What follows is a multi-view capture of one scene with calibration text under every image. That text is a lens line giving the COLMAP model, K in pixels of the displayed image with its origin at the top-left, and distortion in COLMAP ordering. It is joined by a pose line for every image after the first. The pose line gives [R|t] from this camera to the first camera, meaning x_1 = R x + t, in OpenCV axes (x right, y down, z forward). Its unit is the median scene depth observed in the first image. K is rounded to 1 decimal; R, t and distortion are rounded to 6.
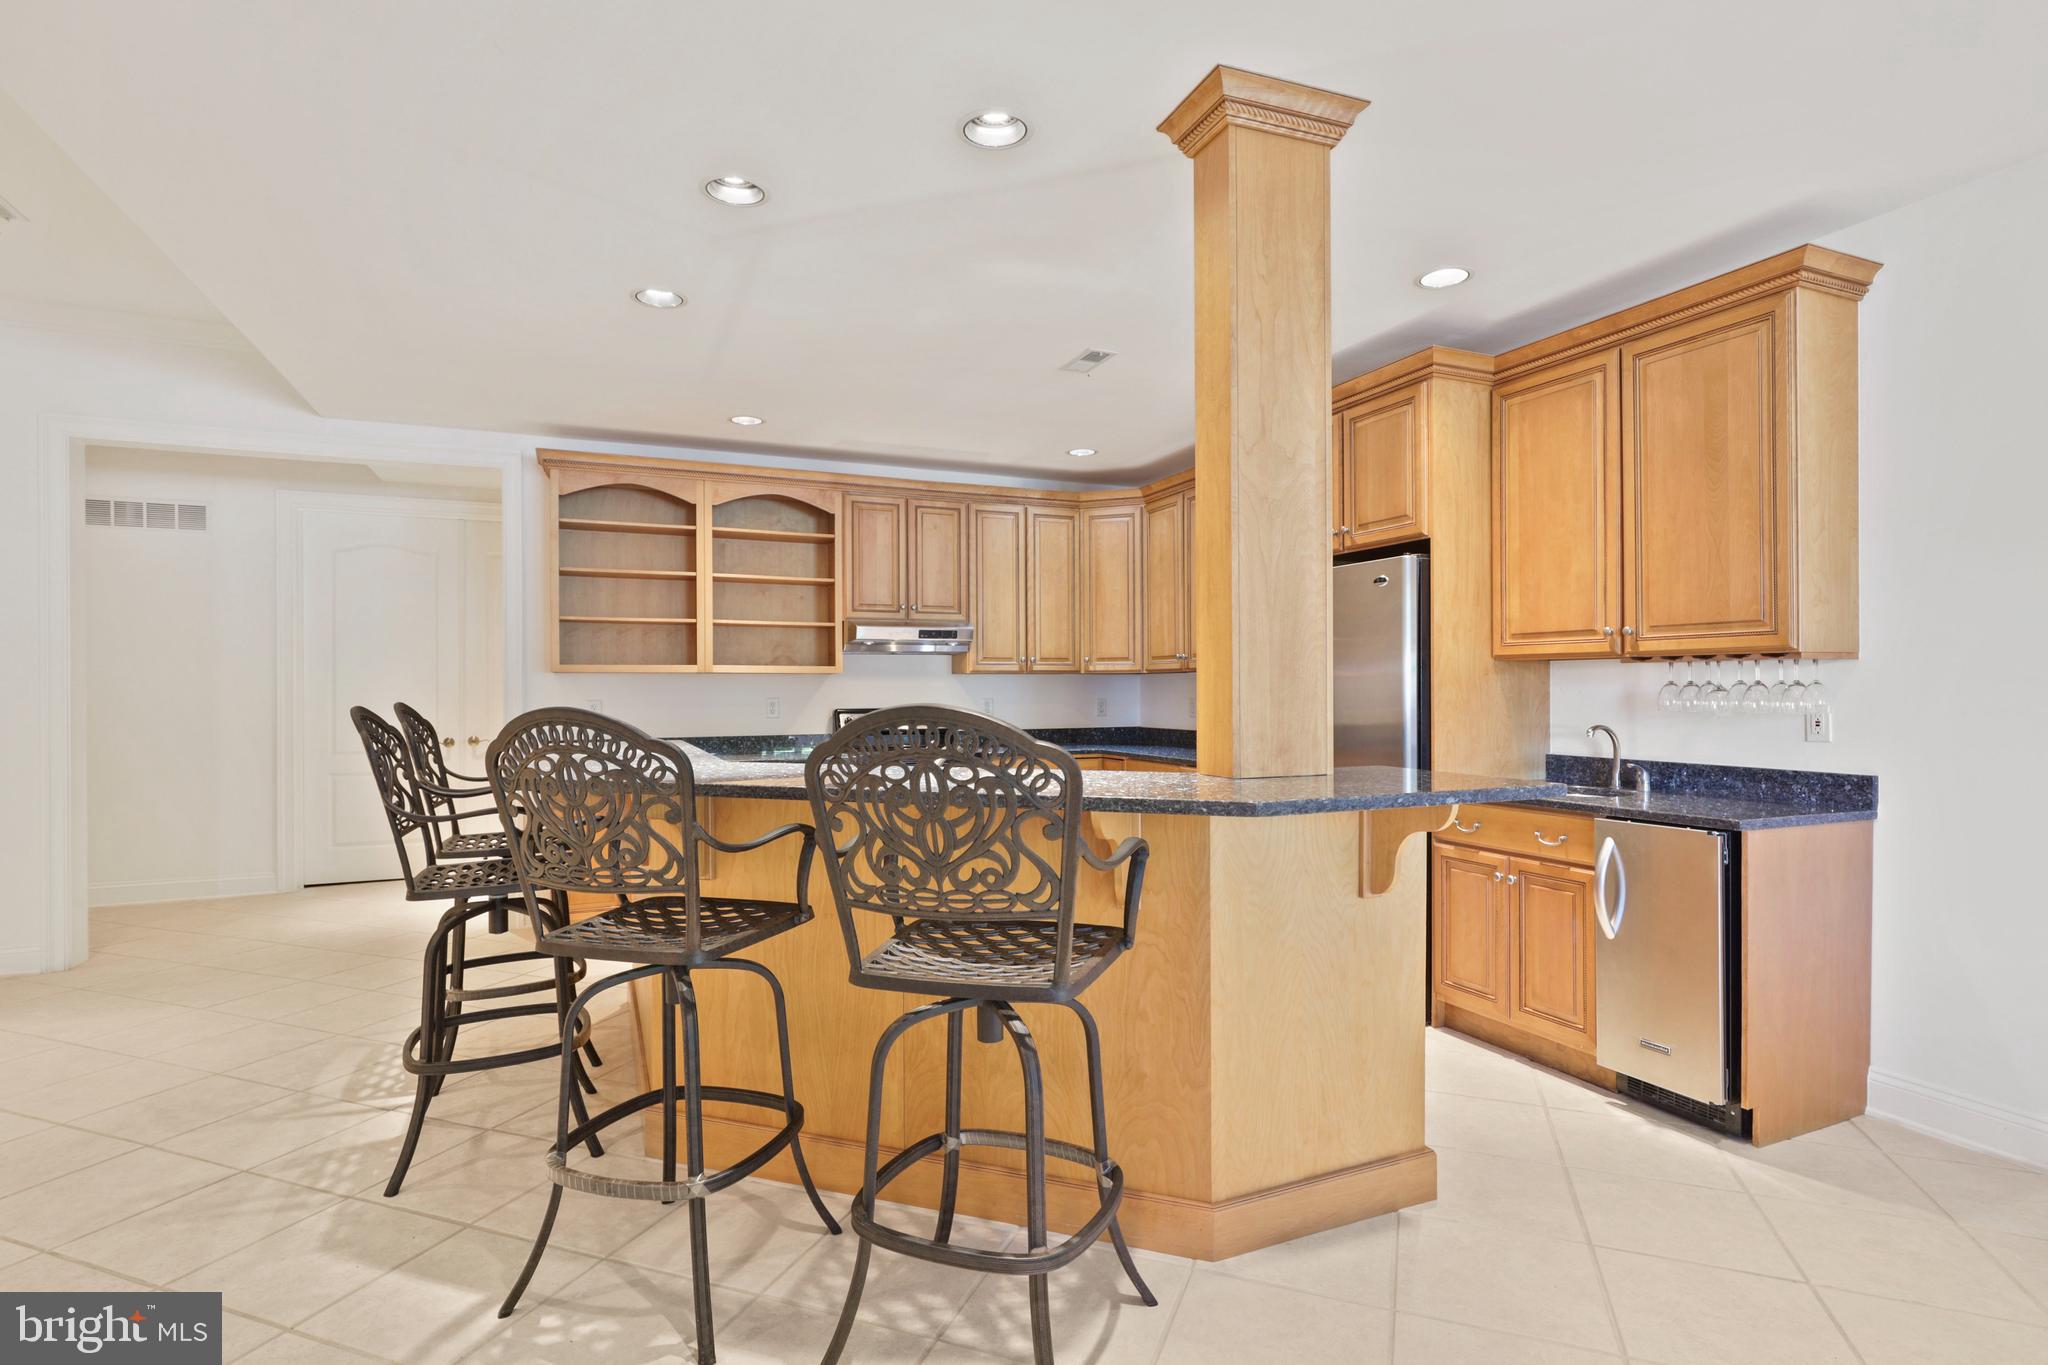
lens RADIAL K [[1028.3, 0, 1023.8], [0, 1028.3, 665.1], [0, 0, 1]] dist [0.004680, 0.000024]
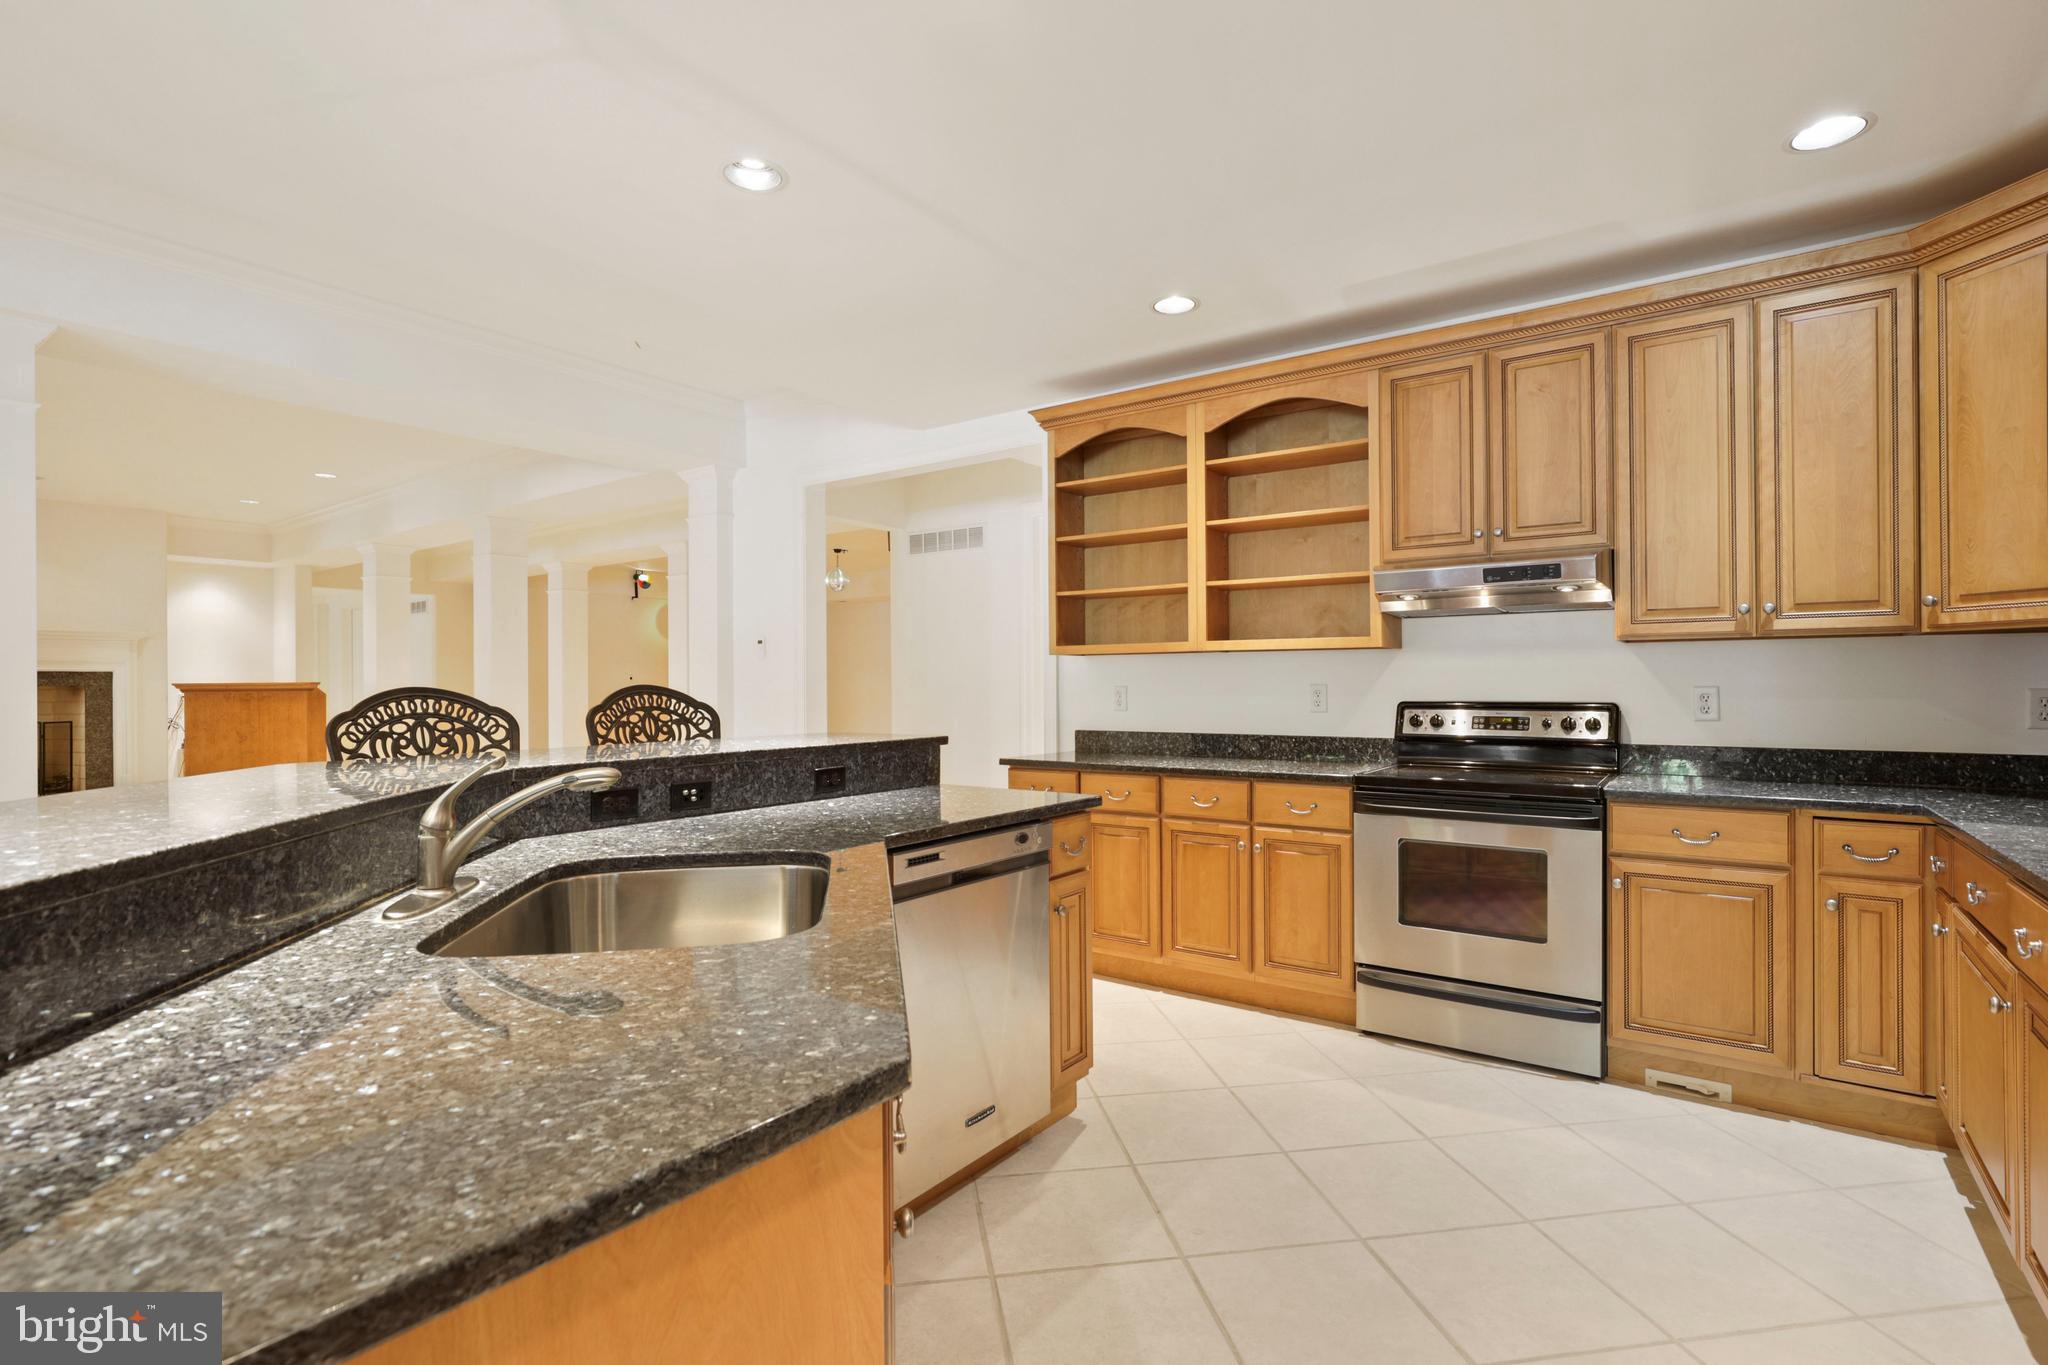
lens RADIAL K [[991.1, 0, 1022.5], [0, 991.1, 682.3], [0, 0, 1]] dist [-0.009405, 0.000956]
pose [[0.506782, -0.001704, -0.862073, 0.261197], [0.022187, 0.999693, 0.011067, 0.019070], [0.861789, -0.024735, 0.506664, 0.500780]]
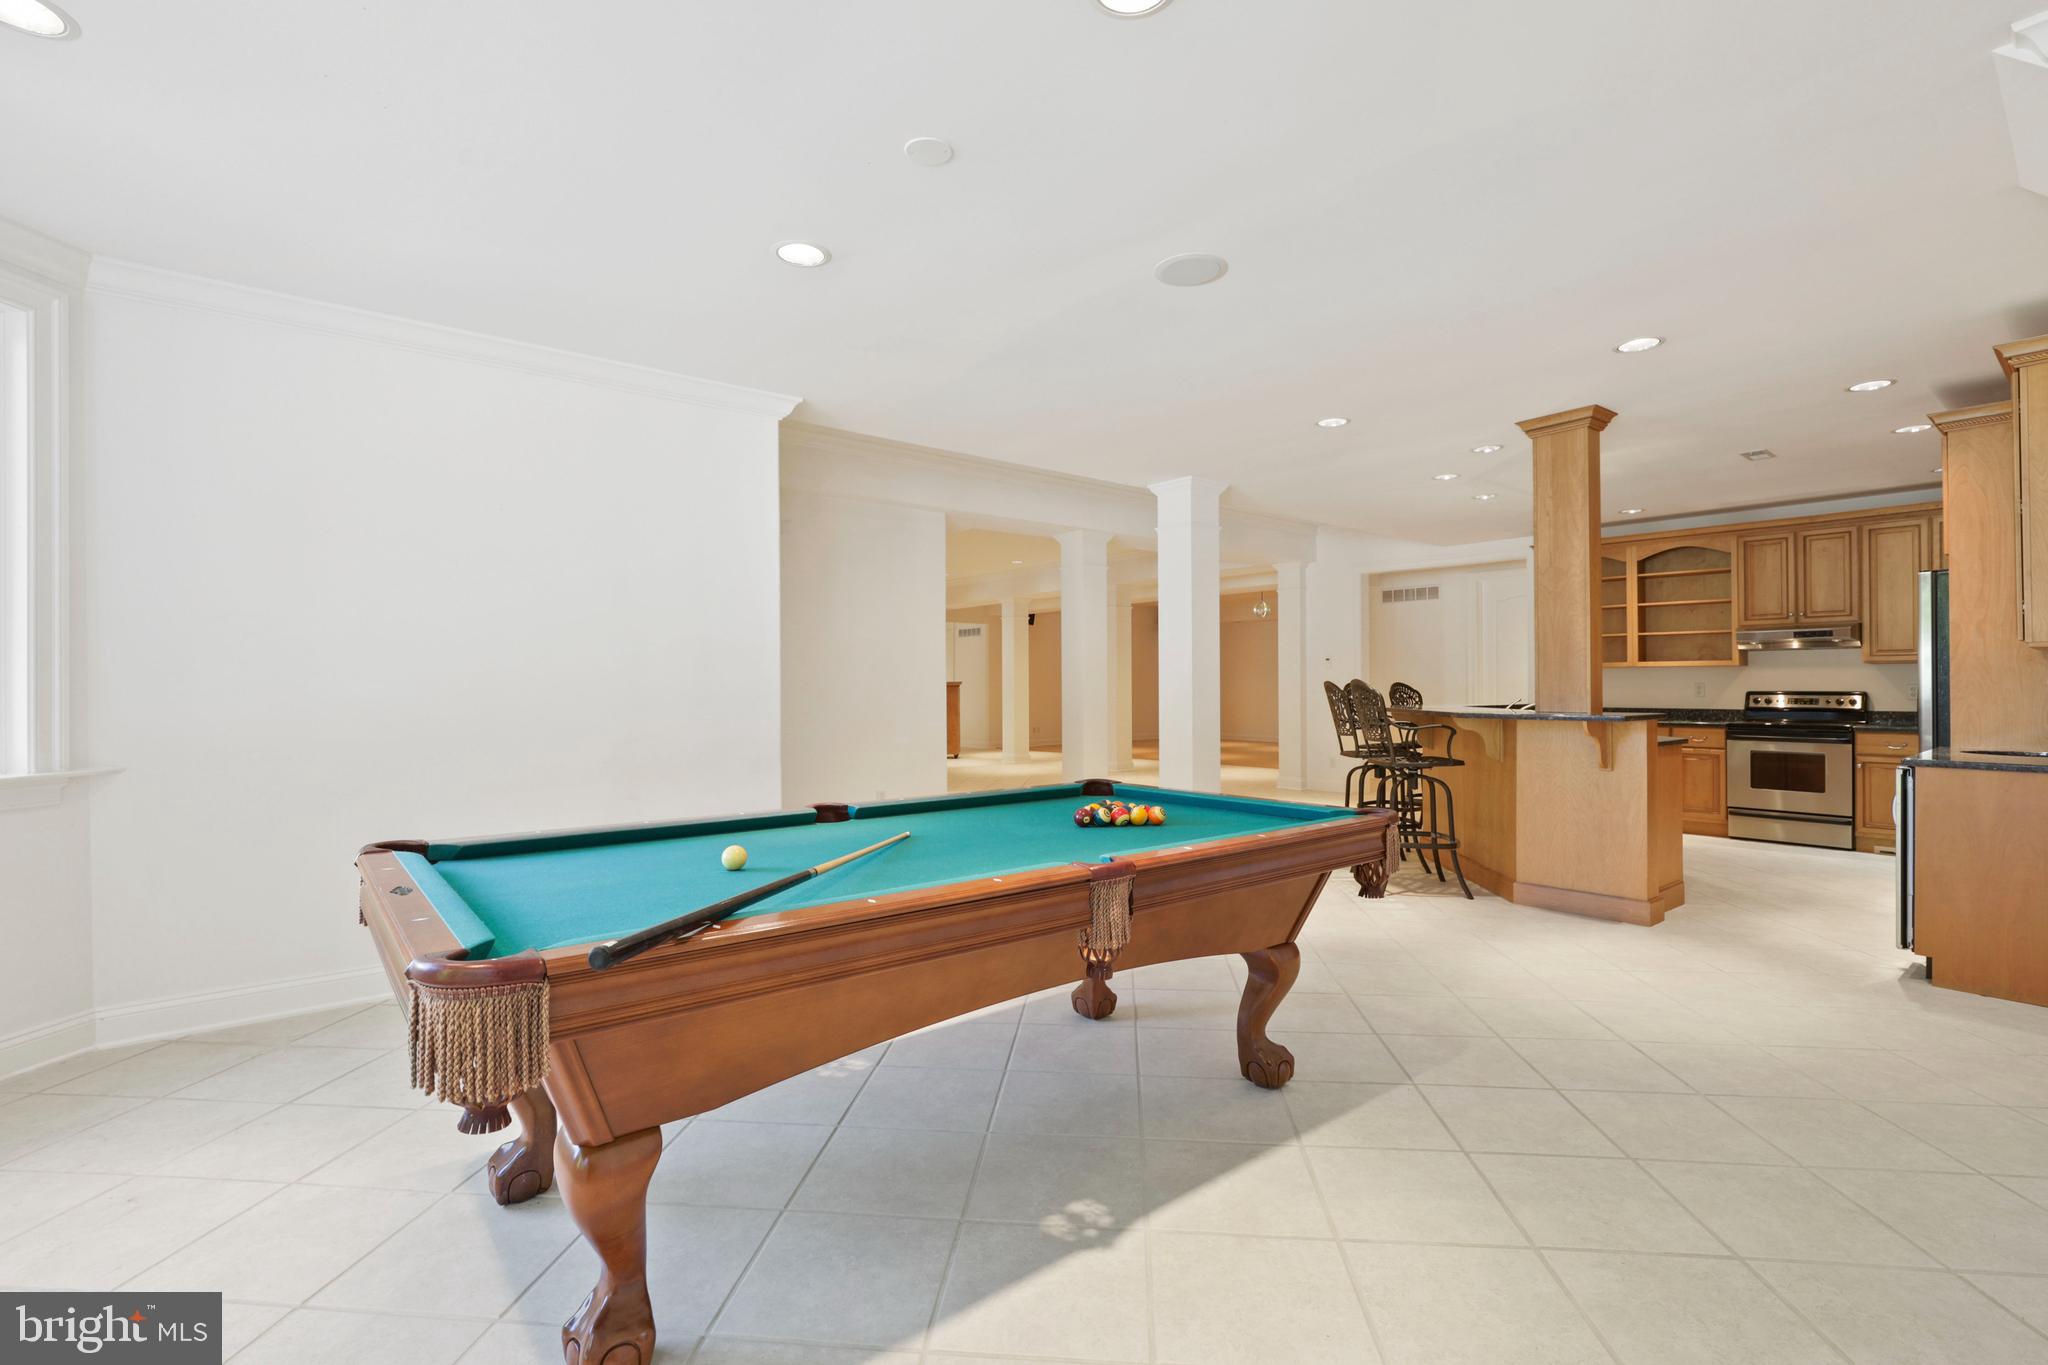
lens RADIAL K [[943.6, 0, 1025.3], [0, 943.6, 678.8], [0, 0, 1]] dist [-0.007763, 0.000733]
pose [[0.276375, -0.003876, -0.961042, 0.815632], [0.023079, 0.999730, 0.002605, 0.000196], [0.960773, -0.022900, 0.276390, -0.299322]]
